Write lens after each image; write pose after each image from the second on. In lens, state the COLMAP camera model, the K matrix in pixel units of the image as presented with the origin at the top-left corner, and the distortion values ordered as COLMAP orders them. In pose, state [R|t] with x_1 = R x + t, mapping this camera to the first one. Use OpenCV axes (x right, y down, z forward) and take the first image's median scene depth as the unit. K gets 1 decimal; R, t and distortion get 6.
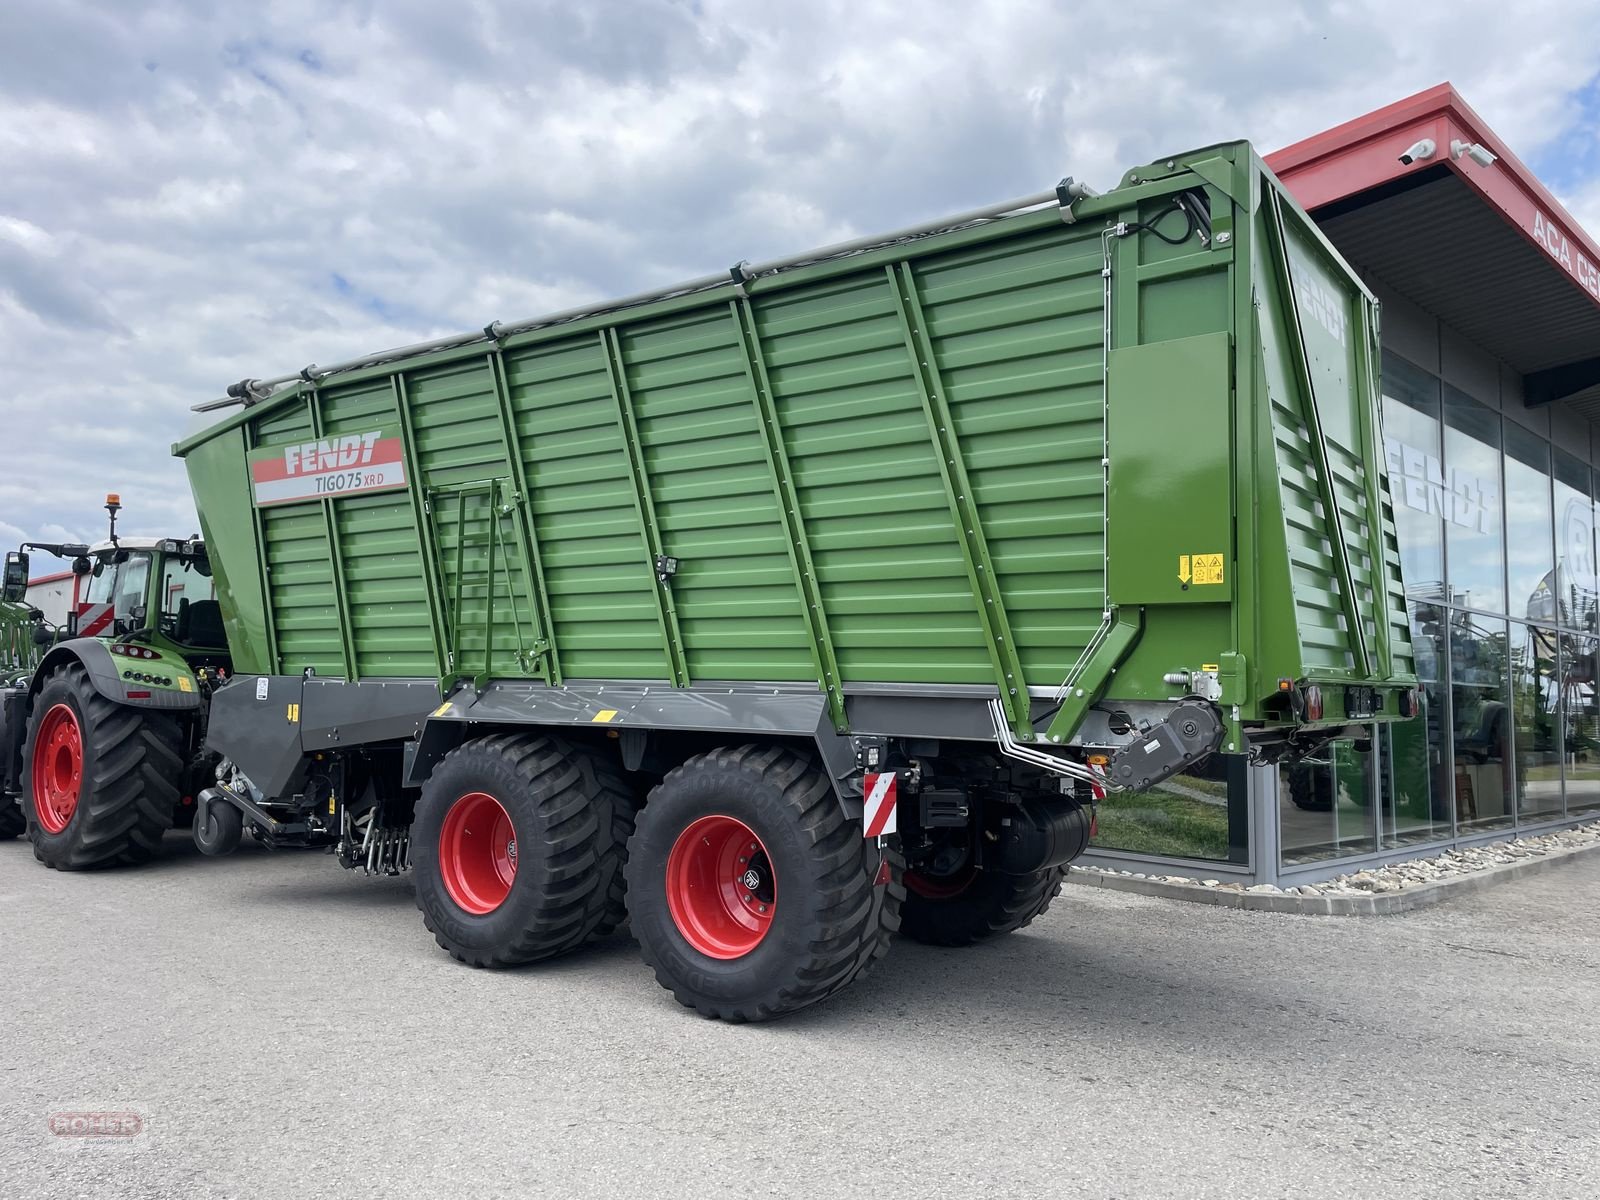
lens RADIAL K [[1149.7, 0, 795.5], [0, 1149.7, 562.4], [0, 0, 1]] dist [0.077534, -0.087128]
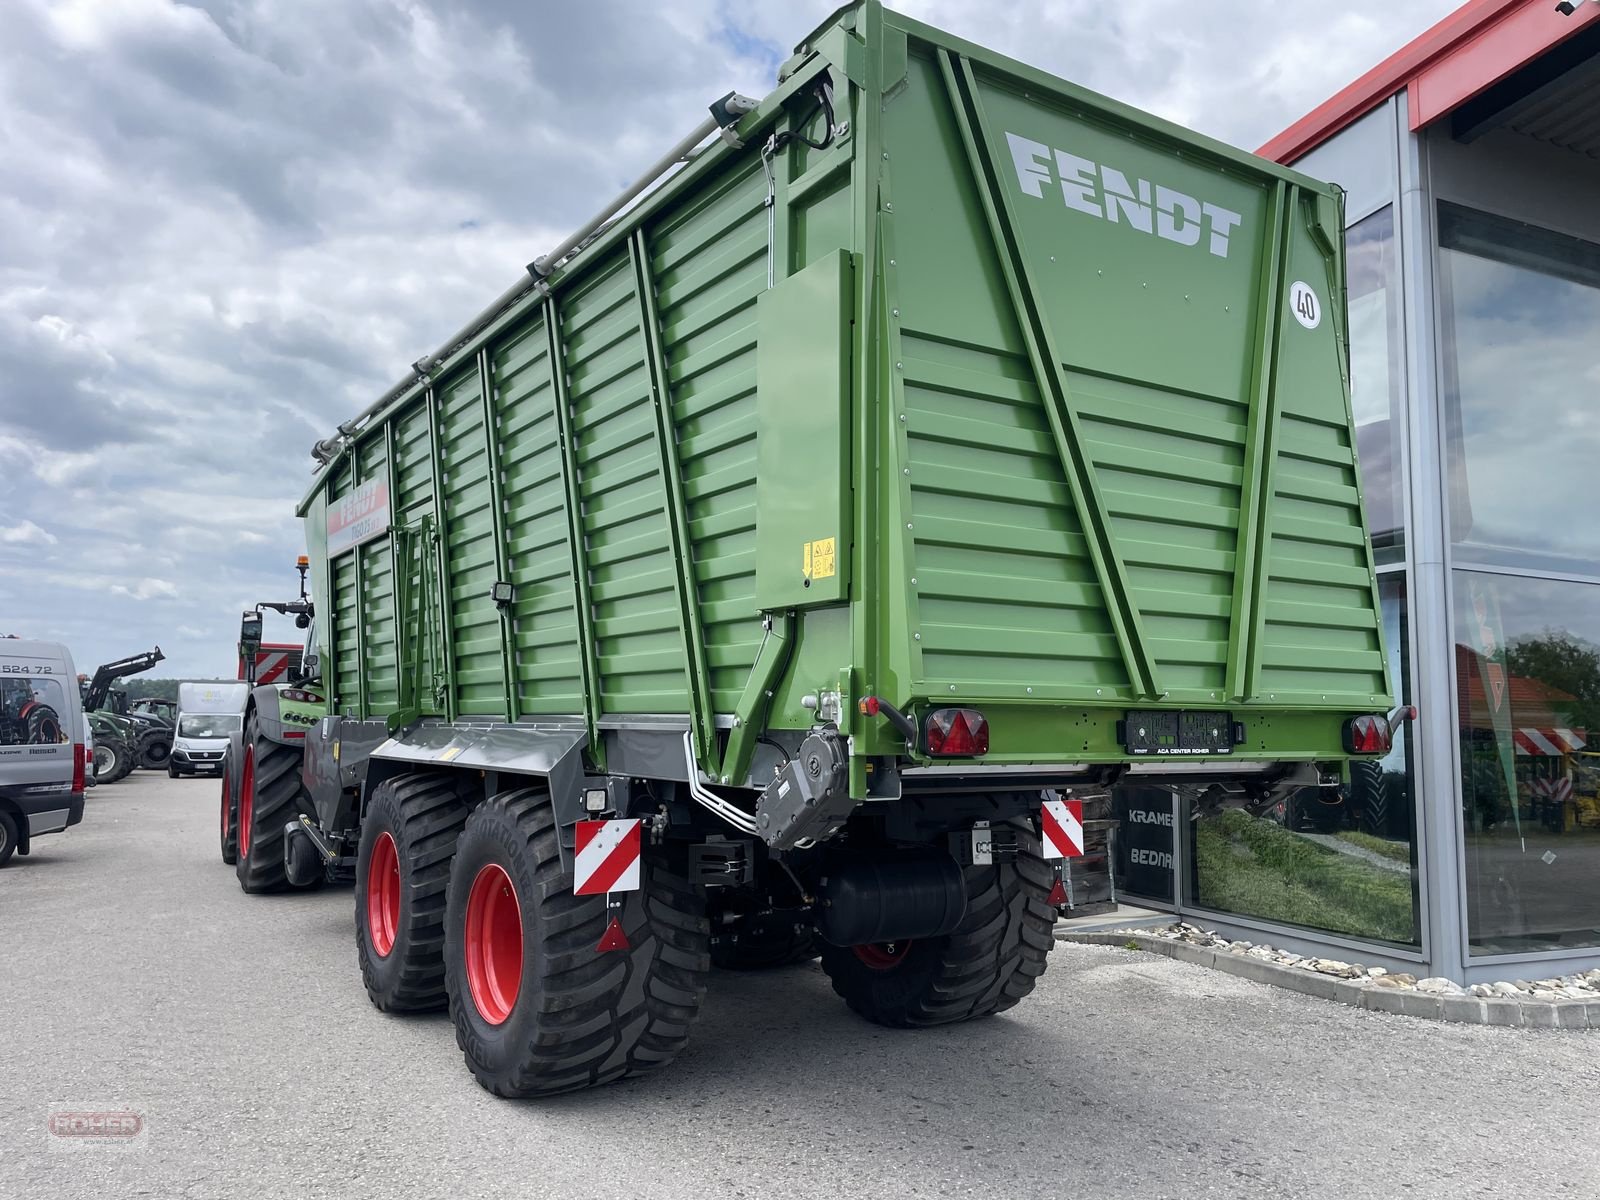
lens RADIAL K [[1150.4, 0, 811.9], [0, 1150.4, 573.4], [0, 0, 1]] dist [0.064299, -0.064778]
pose [[0.937701, -0.052593, -0.343440, 0.408113], [0.043588, 0.998475, -0.033893, 0.027719], [0.344698, 0.016811, 0.938563, 0.188931]]
